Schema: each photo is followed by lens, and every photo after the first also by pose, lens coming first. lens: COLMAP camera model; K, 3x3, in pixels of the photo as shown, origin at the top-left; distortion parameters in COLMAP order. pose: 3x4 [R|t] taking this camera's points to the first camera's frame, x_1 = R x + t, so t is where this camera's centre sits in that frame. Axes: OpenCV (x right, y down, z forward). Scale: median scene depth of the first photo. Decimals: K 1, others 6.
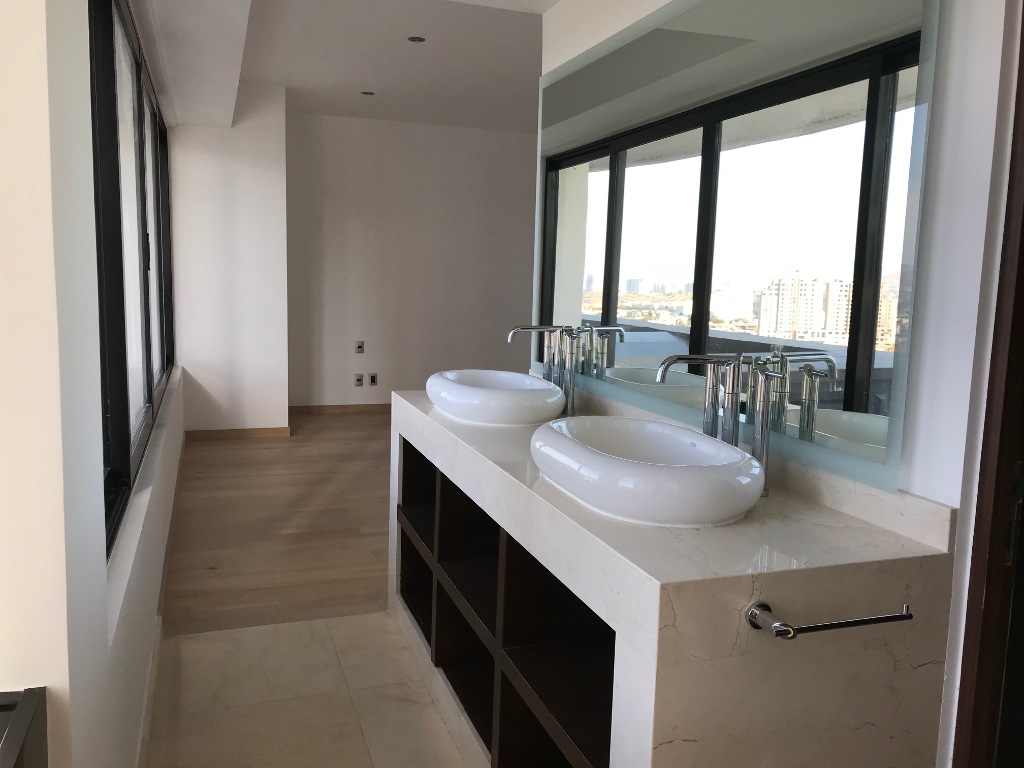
lens RADIAL K [[836.6, 0, 512.3], [0, 836.6, 356.4], [0, 0, 1]] dist [0.001922, -0.003851]
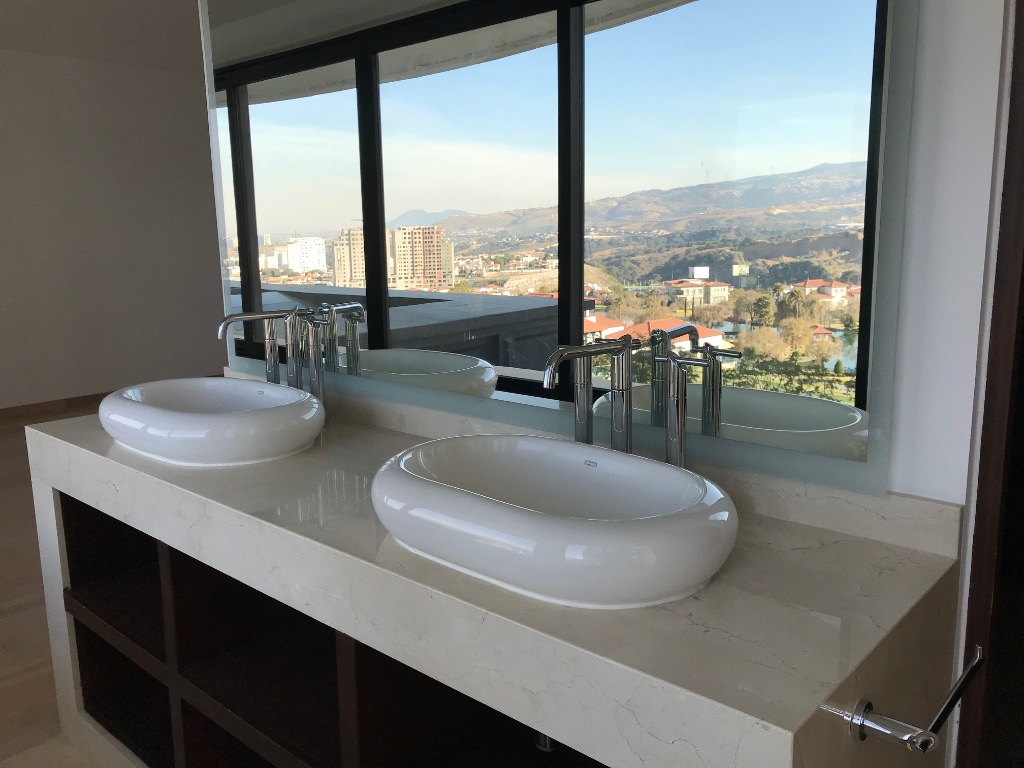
lens RADIAL K [[826.2, 0, 519.0], [0, 826.2, 377.5], [0, 0, 1]] dist [0.012931, 0.003336]
pose [[0.873583, -0.125642, 0.470178, -0.118178], [0.086279, 0.990780, 0.104453, -0.035821], [-0.478966, -0.050682, 0.876369, 0.251636]]
